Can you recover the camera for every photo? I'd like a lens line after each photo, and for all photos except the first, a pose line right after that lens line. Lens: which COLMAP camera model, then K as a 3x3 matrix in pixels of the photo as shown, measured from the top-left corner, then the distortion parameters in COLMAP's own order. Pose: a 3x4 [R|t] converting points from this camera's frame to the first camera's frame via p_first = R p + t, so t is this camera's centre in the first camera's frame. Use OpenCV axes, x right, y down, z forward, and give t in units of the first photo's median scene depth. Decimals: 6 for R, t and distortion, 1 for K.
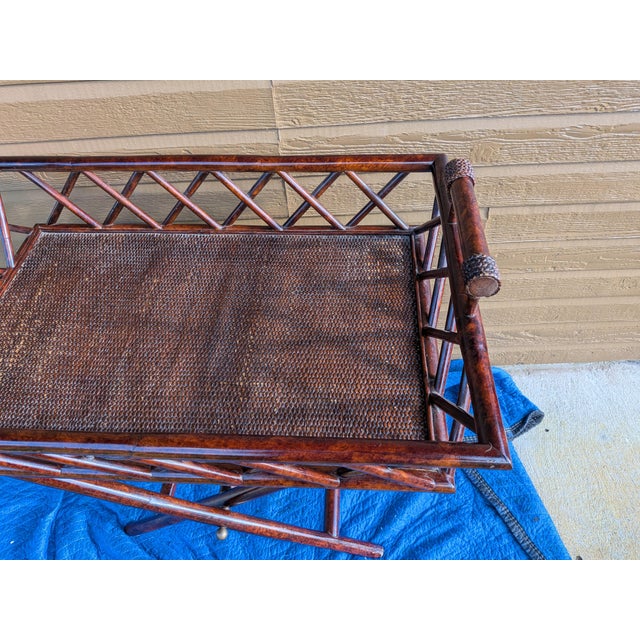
lens RADIAL K [[462.9, 0, 327.6], [0, 462.9, 333.6], [0, 0, 1]] dist [0.043837, -0.090279]
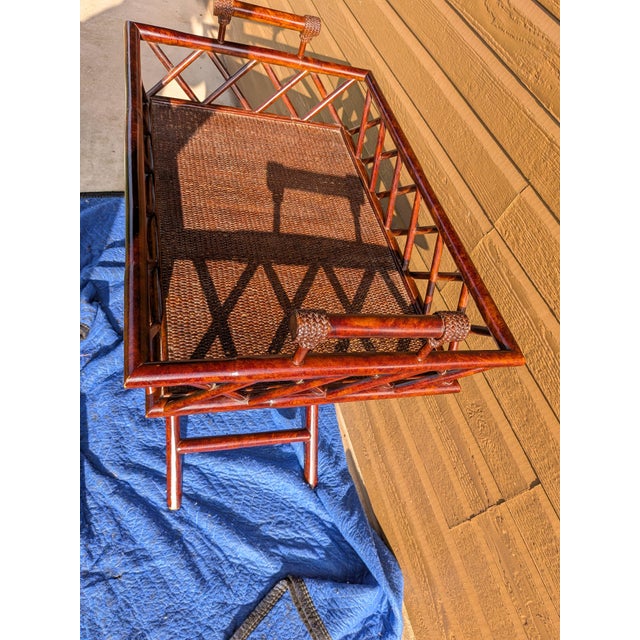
lens RADIAL K [[462.9, 0, 327.6], [0, 462.9, 333.6], [0, 0, 1]] dist [0.043837, -0.090279]
pose [[0.249560, 0.837116, -0.486782, 0.495646], [-0.924589, 0.355409, 0.137184, -0.147716], [0.287846, 0.415838, 0.862684, 0.087638]]
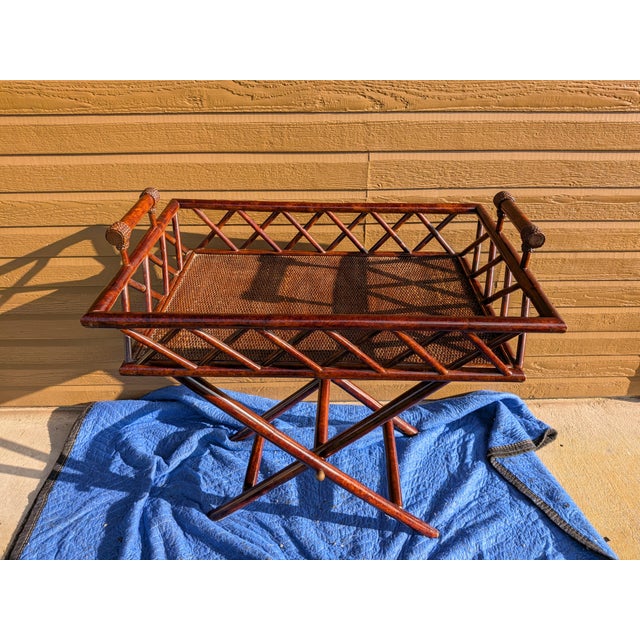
lens RADIAL K [[459.6, 0, 326.6], [0, 459.6, 322.3], [0, 0, 1]] dist [0.005935, -0.041784]
pose [[0.999215, 0.027635, 0.028373, -0.266100], [-0.017675, 0.952201, -0.304961, 0.428425], [-0.035444, 0.304220, 0.951942, -0.296026]]
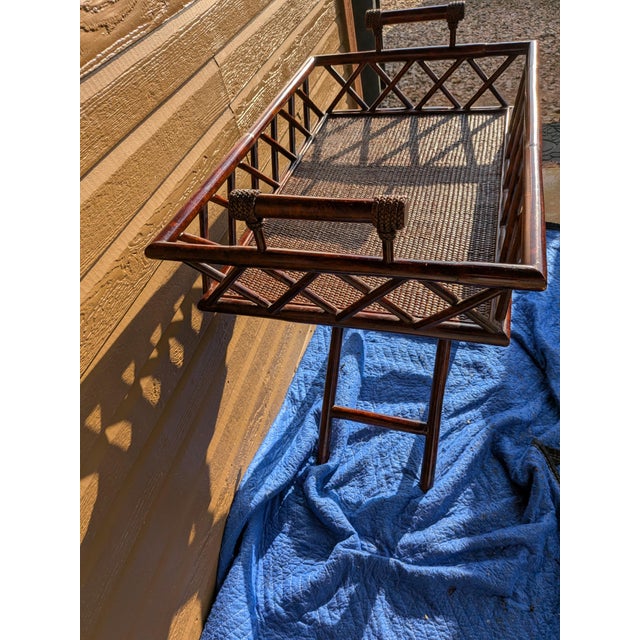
lens RADIAL K [[462.9, 0, 327.6], [0, 462.9, 333.6], [0, 0, 1]] dist [0.043837, -0.090279]
pose [[0.261284, -0.711847, 0.651923, -1.240625], [0.847680, 0.492265, 0.197773, -0.161155], [-0.461703, 0.500947, 0.732040, 0.277250]]
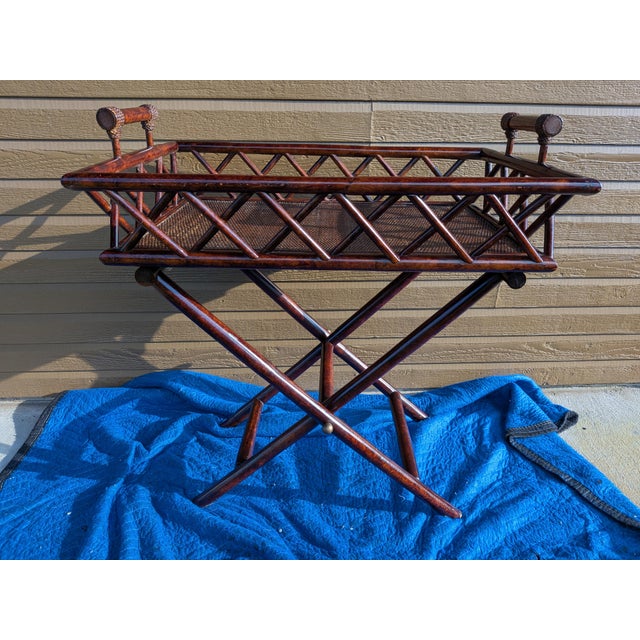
lens RADIAL K [[459.1, 0, 332.1], [0, 459.1, 318.1], [0, 0, 1]] dist [-0.008197, -0.010489]
pose [[0.997648, 0.025483, 0.063638, -0.301687], [0.005539, 0.895337, -0.445356, 0.698479], [-0.068326, 0.444661, 0.893089, -0.052629]]
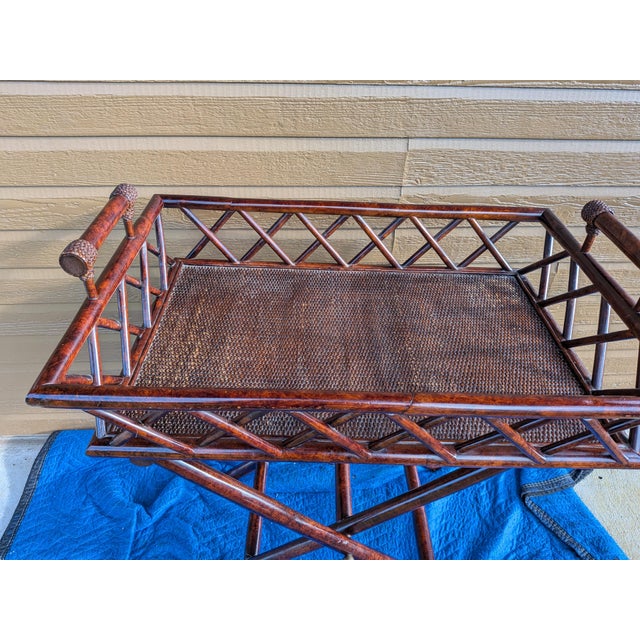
lens RADIAL K [[462.0, 0, 313.7], [0, 462.0, 327.1], [0, 0, 1]] dist [0.003696, -0.045051]
pose [[0.997238, 0.022955, 0.070636, -0.397696], [-0.006733, 0.975064, -0.221821, 0.171018], [-0.073967, 0.220732, 0.972526, -0.053240]]
